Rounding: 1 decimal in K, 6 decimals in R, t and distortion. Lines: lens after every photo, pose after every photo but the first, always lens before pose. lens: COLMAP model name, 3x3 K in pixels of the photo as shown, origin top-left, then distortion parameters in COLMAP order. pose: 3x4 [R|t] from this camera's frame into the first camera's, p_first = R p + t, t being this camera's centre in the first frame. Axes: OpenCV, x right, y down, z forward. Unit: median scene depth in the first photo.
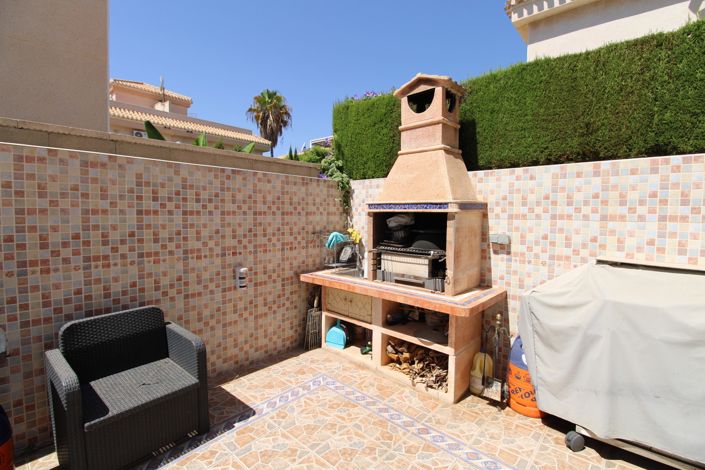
lens RADIAL K [[326.2, 0, 353.1], [0, 326.2, 234.4], [0, 0, 1]] dist [-0.018134, -0.002010]
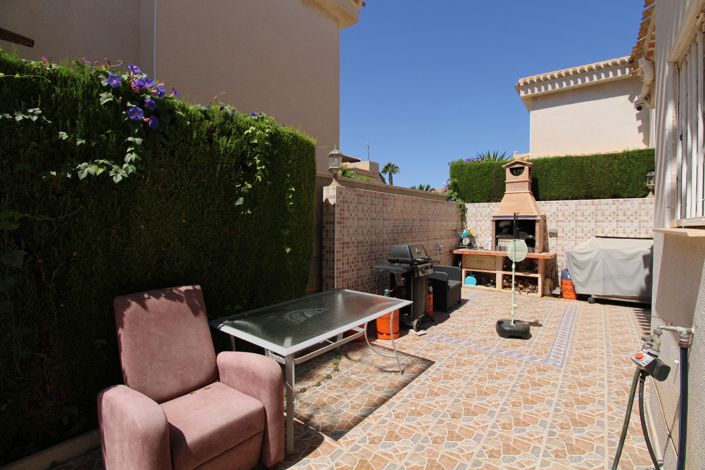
lens RADIAL K [[326.2, 0, 351.5], [0, 326.2, 232.6], [0, 0, 1]] dist [-0.018134, -0.002010]
pose [[0.996913, -0.005359, 0.078328, -1.194812], [0.008190, 0.999323, -0.035866, 0.100773], [-0.078083, 0.036397, 0.996282, -1.230685]]
